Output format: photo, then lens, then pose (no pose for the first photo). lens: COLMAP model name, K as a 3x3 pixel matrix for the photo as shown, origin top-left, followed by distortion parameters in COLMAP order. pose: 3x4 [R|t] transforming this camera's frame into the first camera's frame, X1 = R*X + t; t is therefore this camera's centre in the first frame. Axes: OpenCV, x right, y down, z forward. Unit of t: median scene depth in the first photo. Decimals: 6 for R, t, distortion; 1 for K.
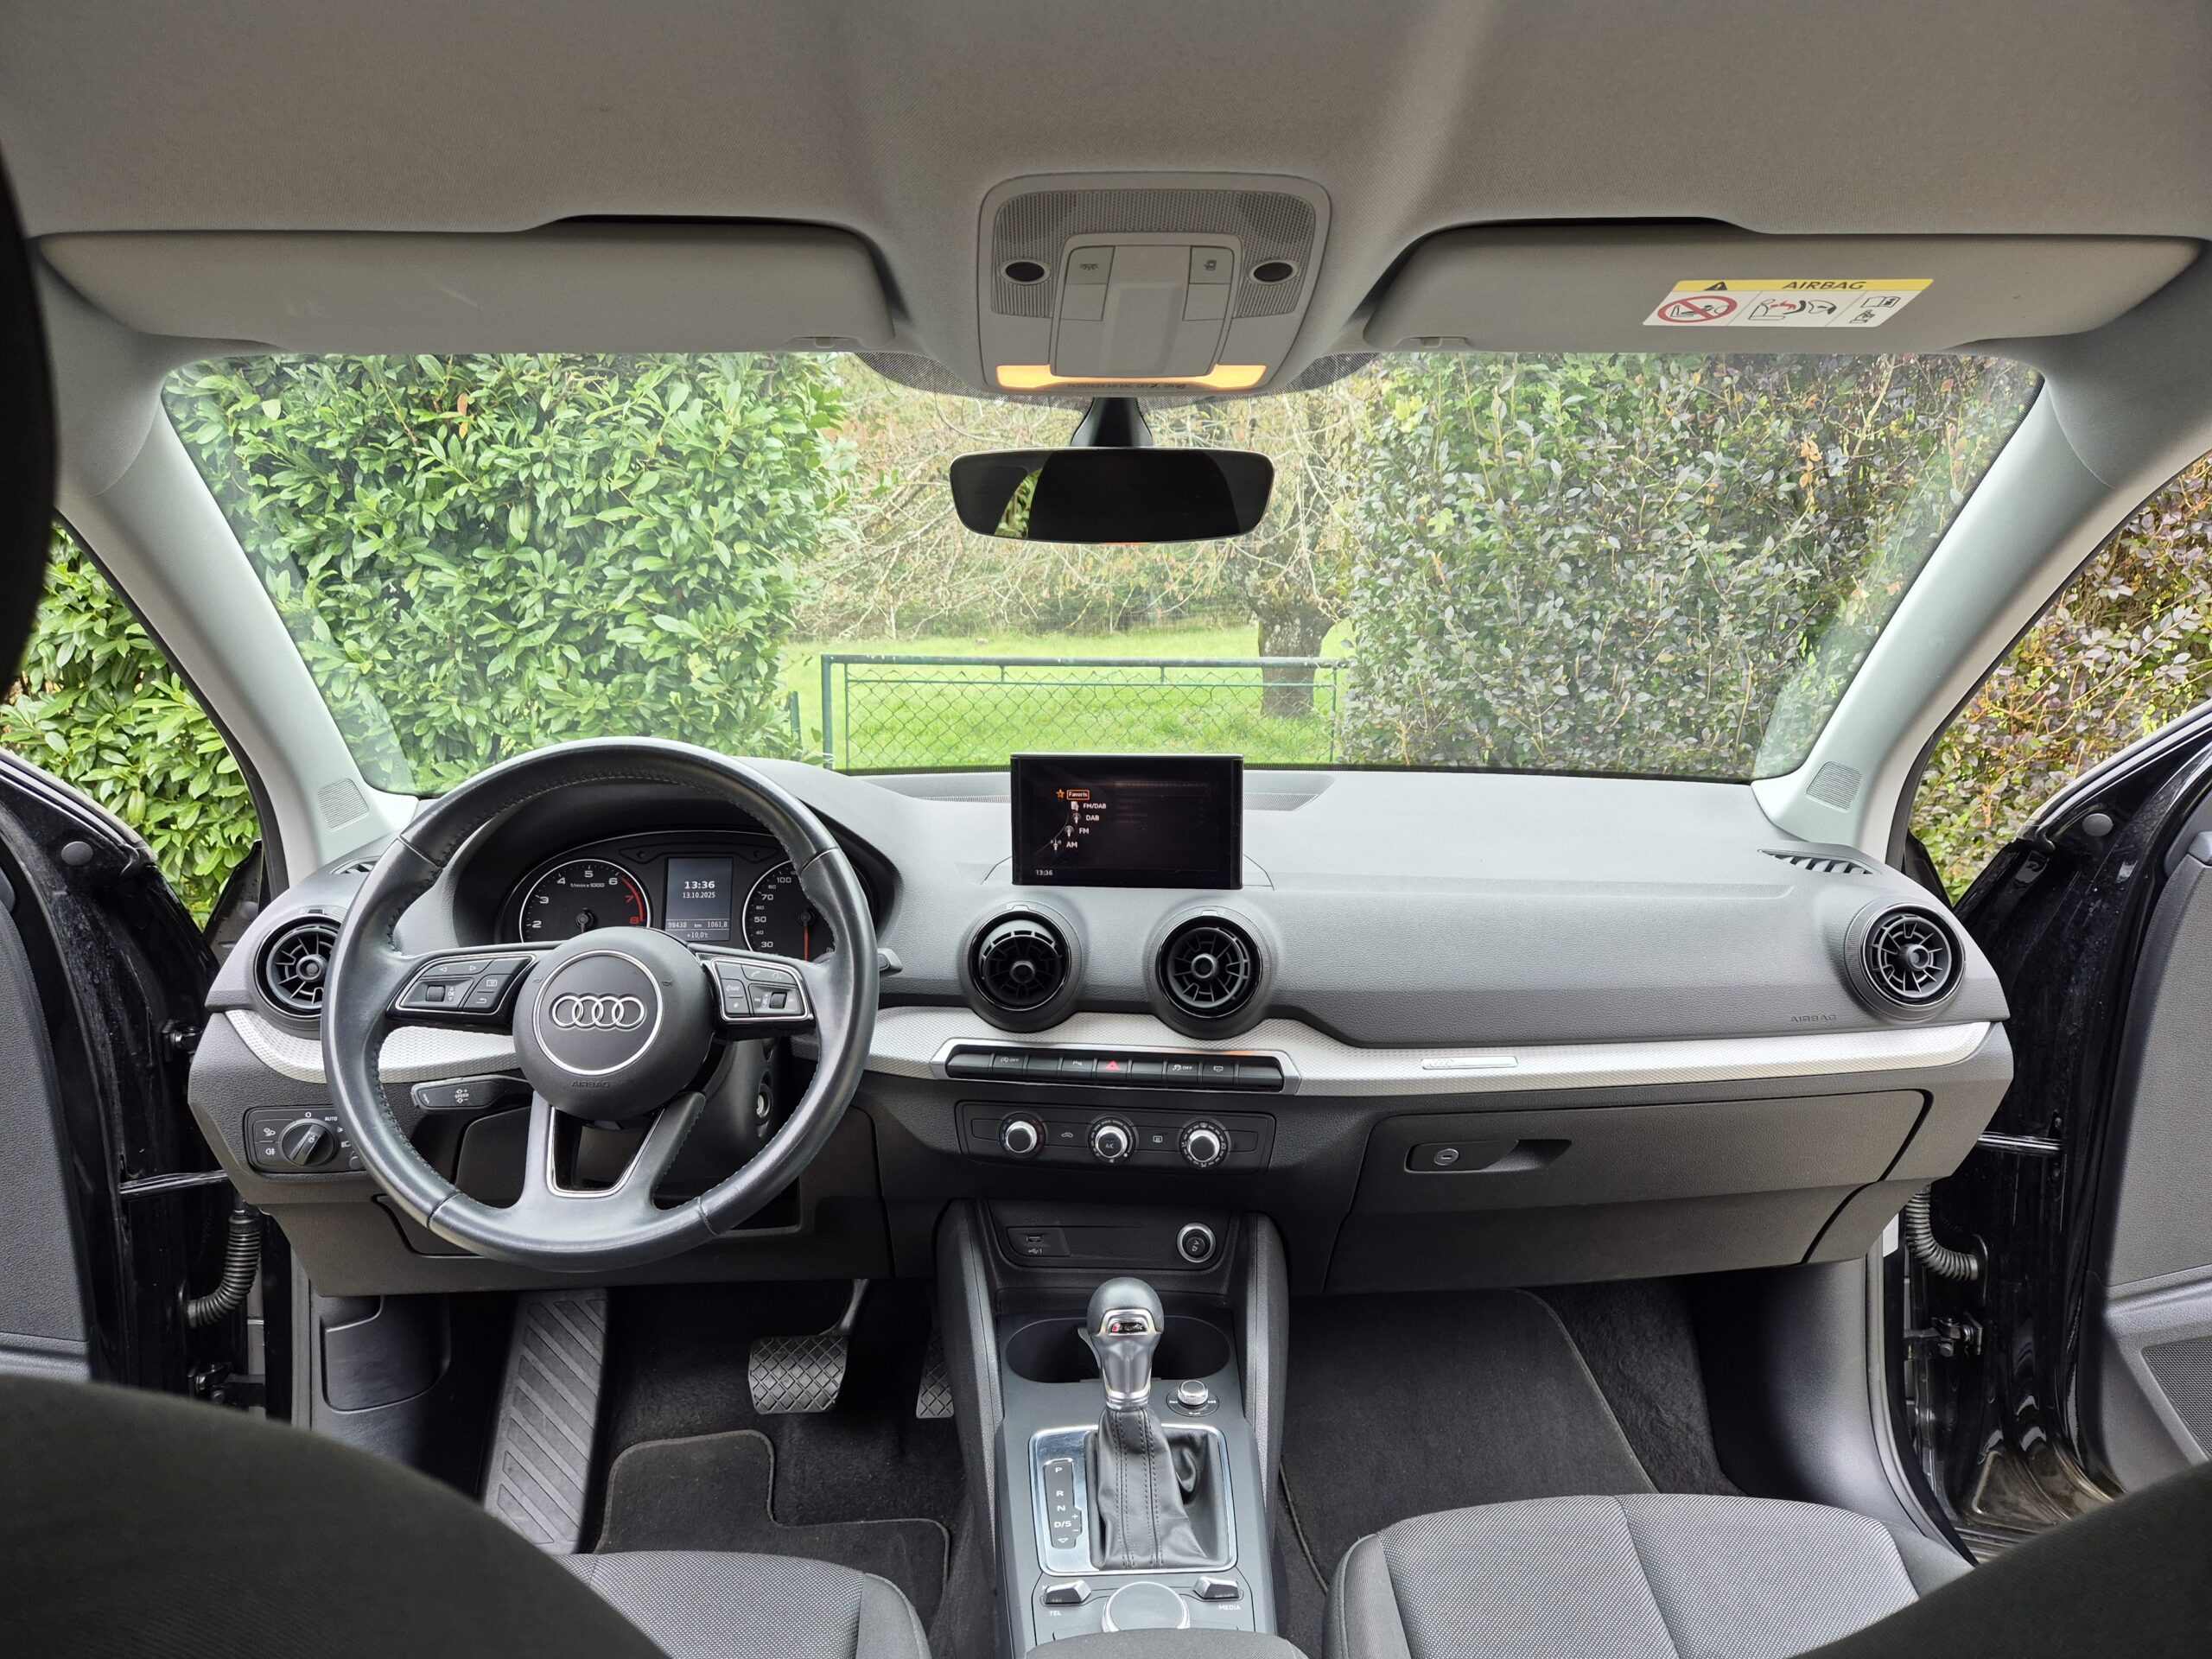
lens RADIAL K [[1489.9, 0, 1103.3], [0, 1489.9, 832.8], [0, 0, 1]] dist [0.078433, -0.063740]
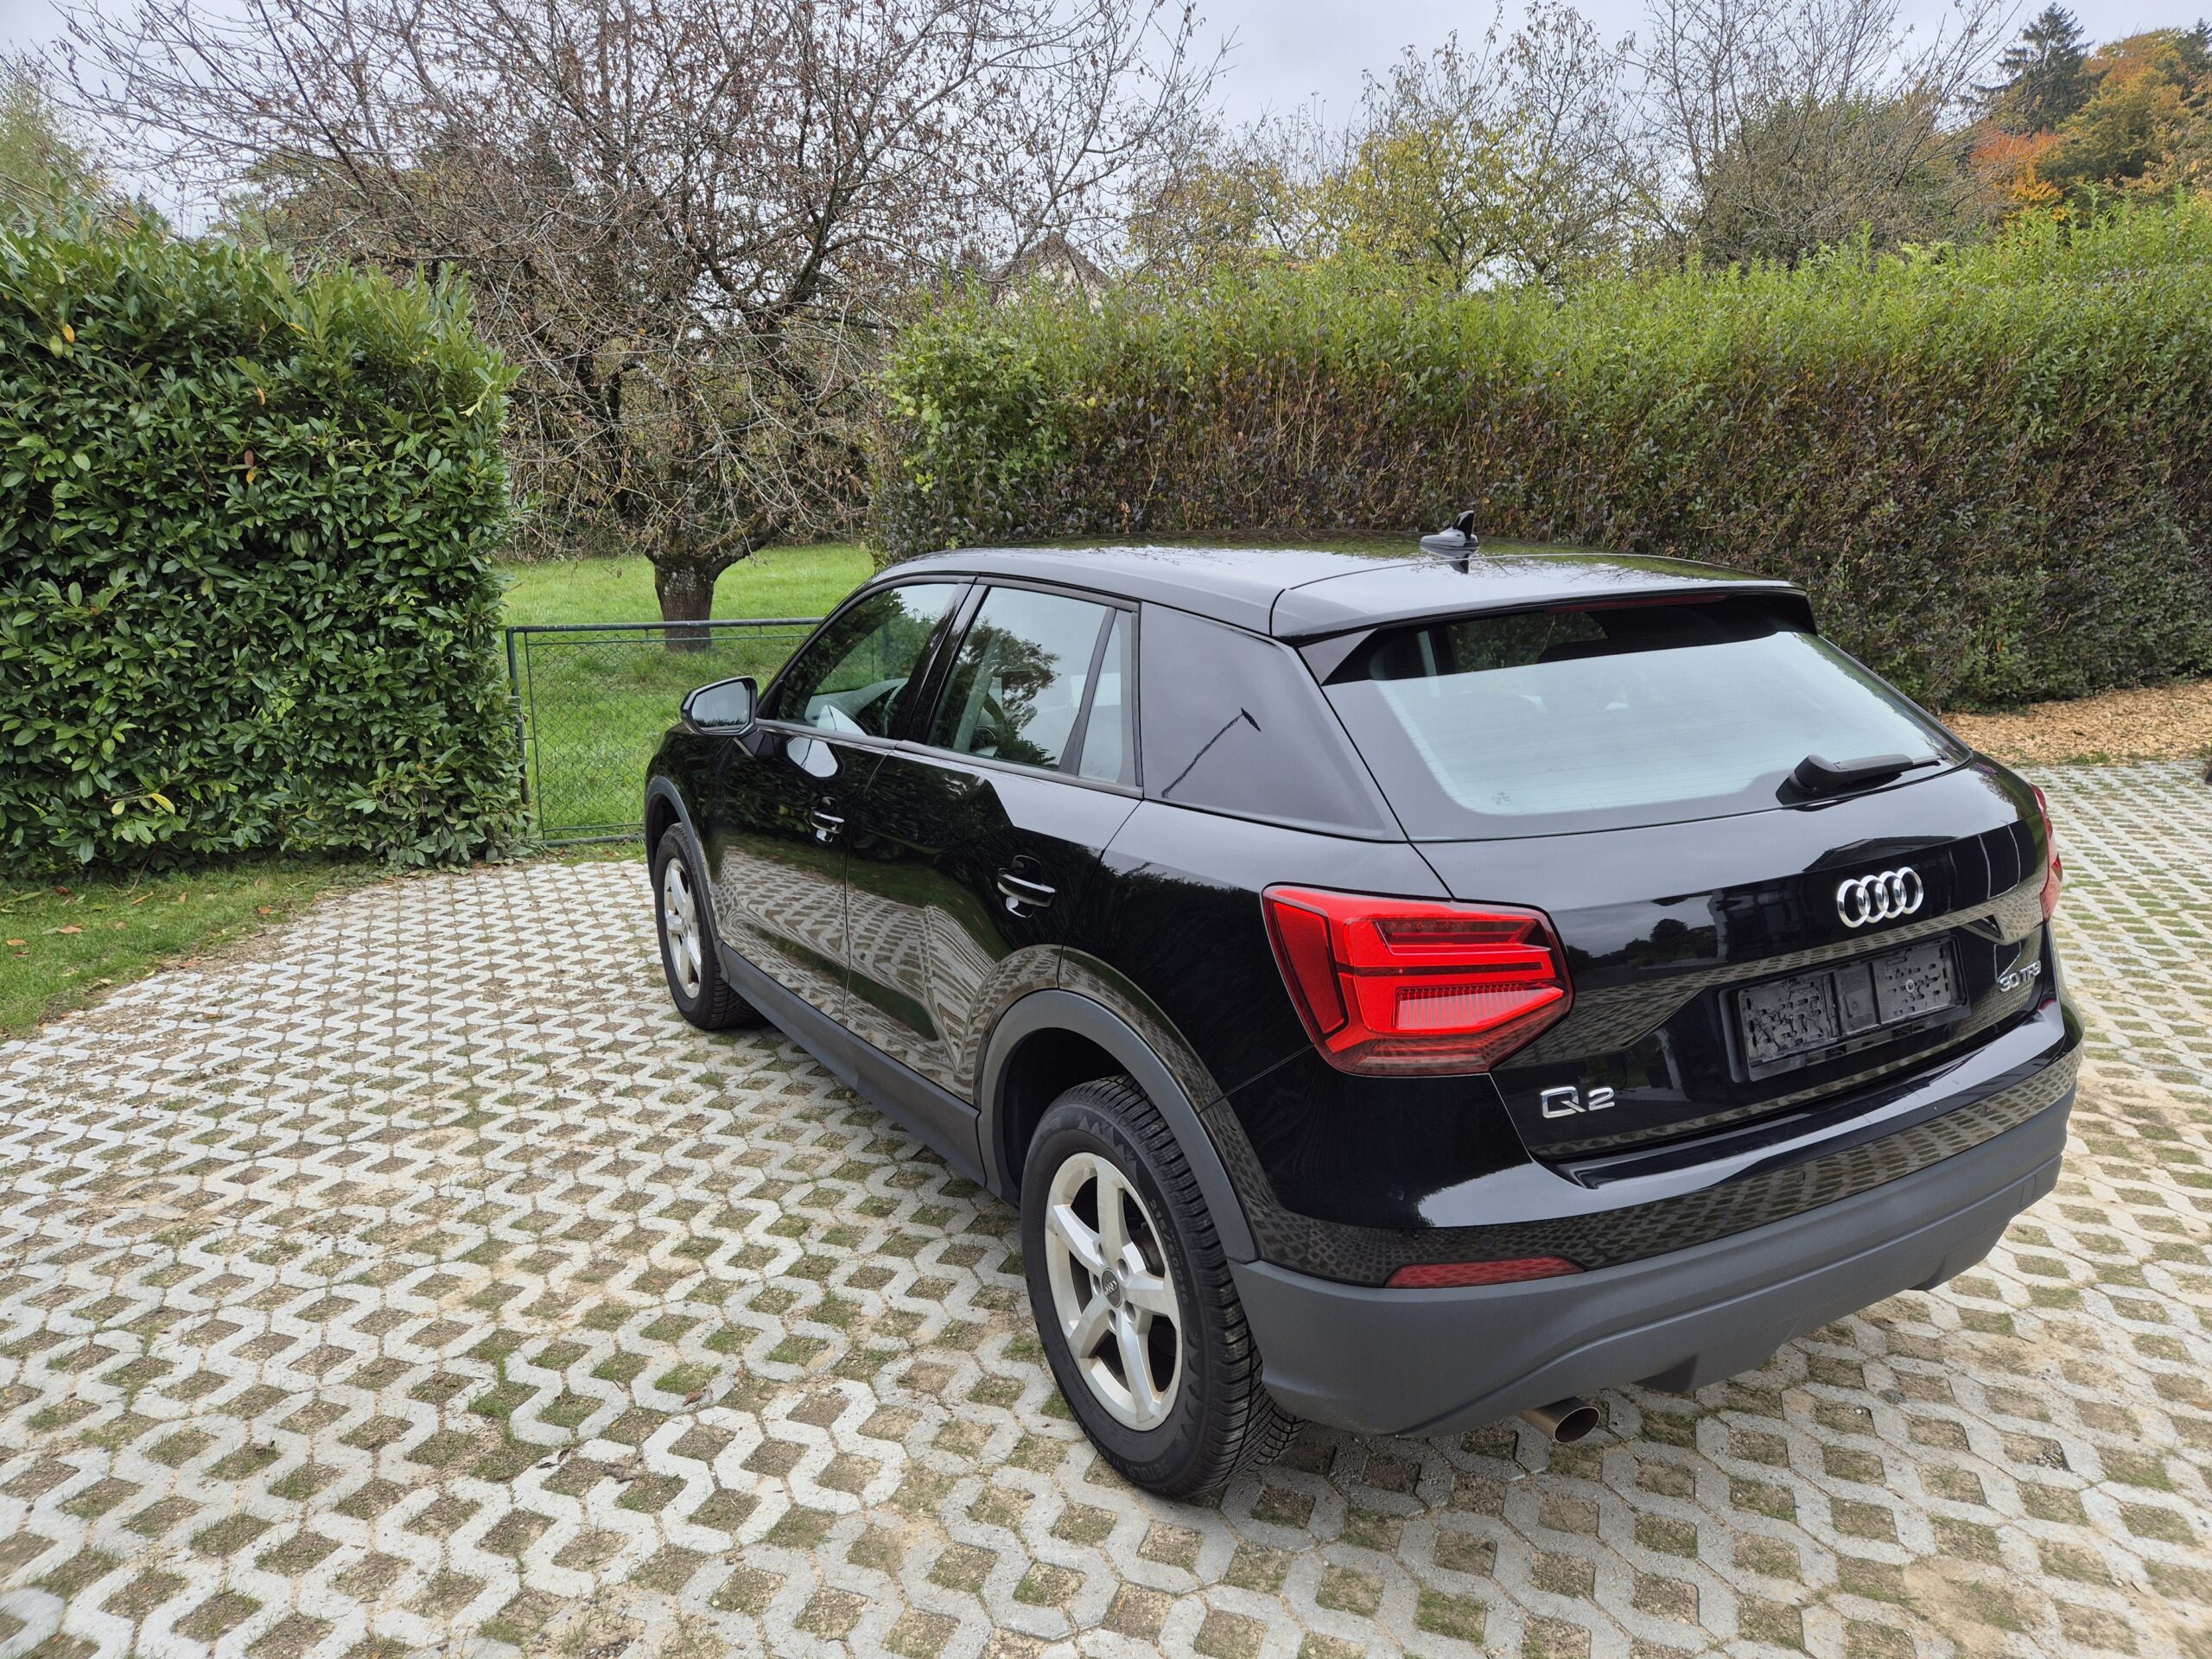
lens RADIAL K [[1489.9, 0, 1129.8], [0, 1489.9, 850.6], [0, 0, 1]] dist [0.078433, -0.063740]
pose [[0.878982, -0.116544, 0.462393, -0.404927], [0.087920, 0.992658, 0.083065, 0.027488], [-0.468679, -0.032359, 0.882776, -0.622608]]
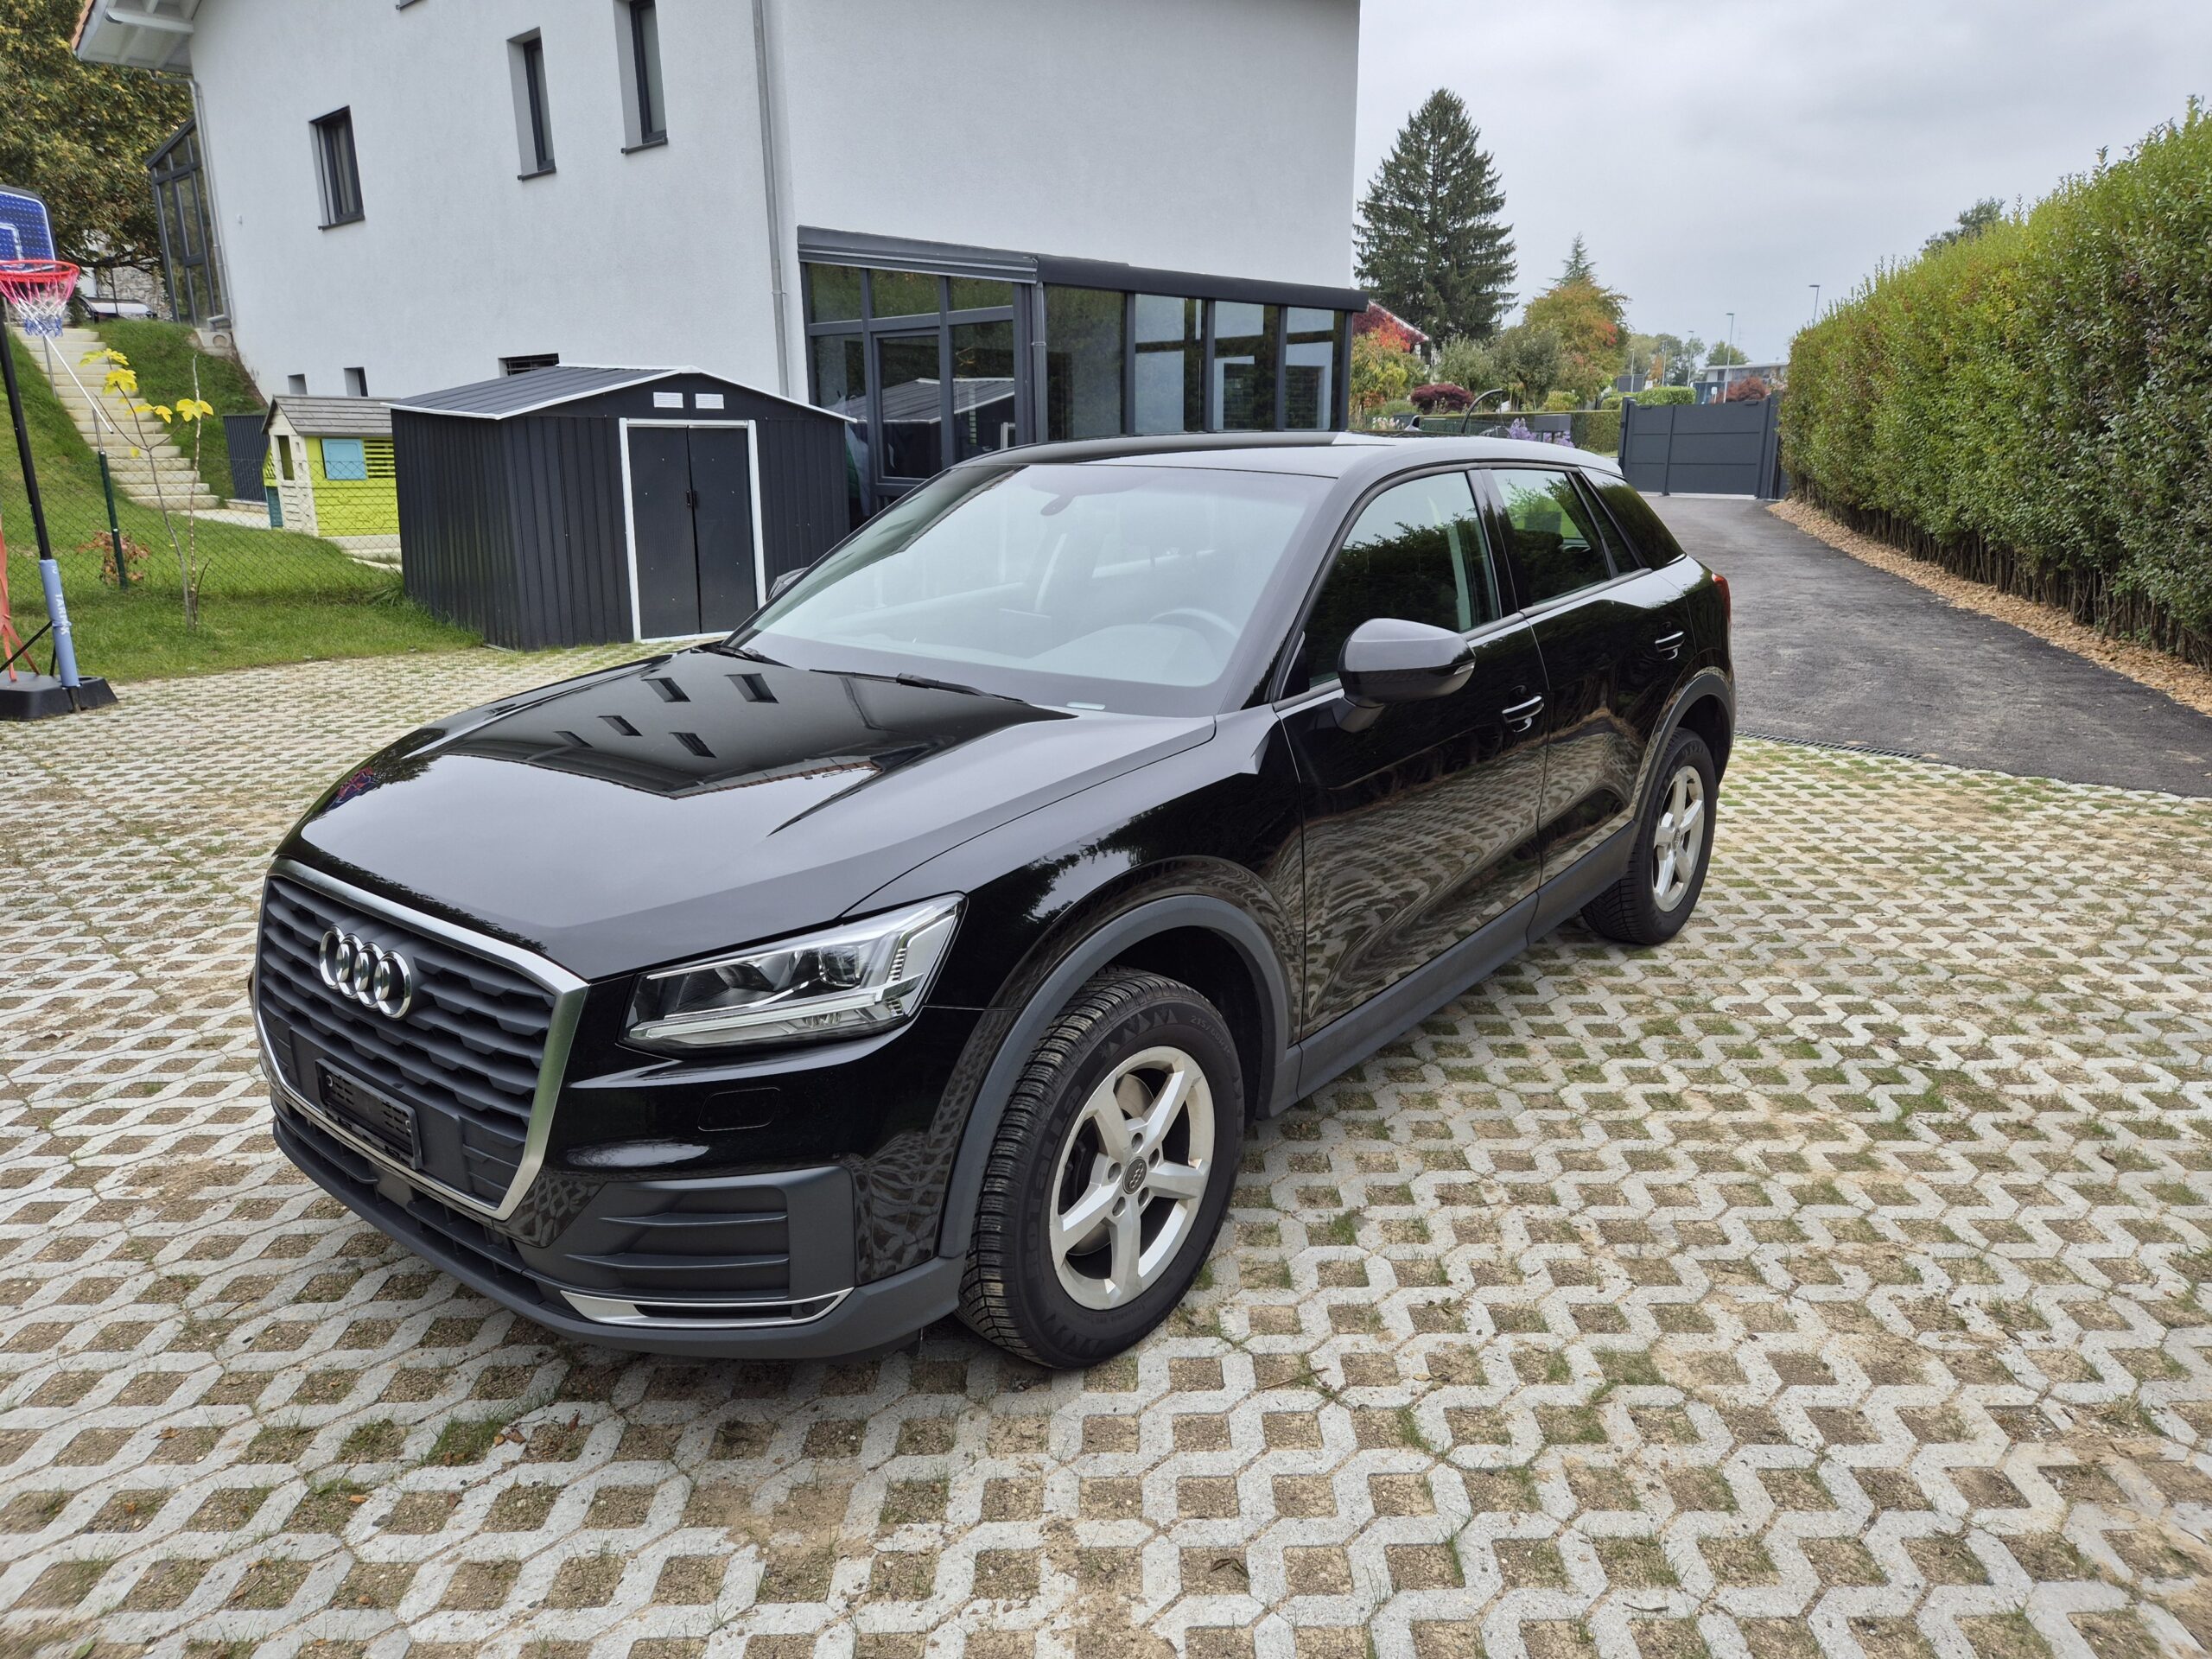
lens RADIAL K [[1489.9, 0, 1106.4], [0, 1489.9, 815.7], [0, 0, 1]] dist [0.078433, -0.063740]
pose [[-0.752041, -0.166923, 0.637629, -0.531076], [0.106853, 0.923727, 0.367846, -0.197512], [-0.650397, 0.344768, -0.676845, 0.802236]]
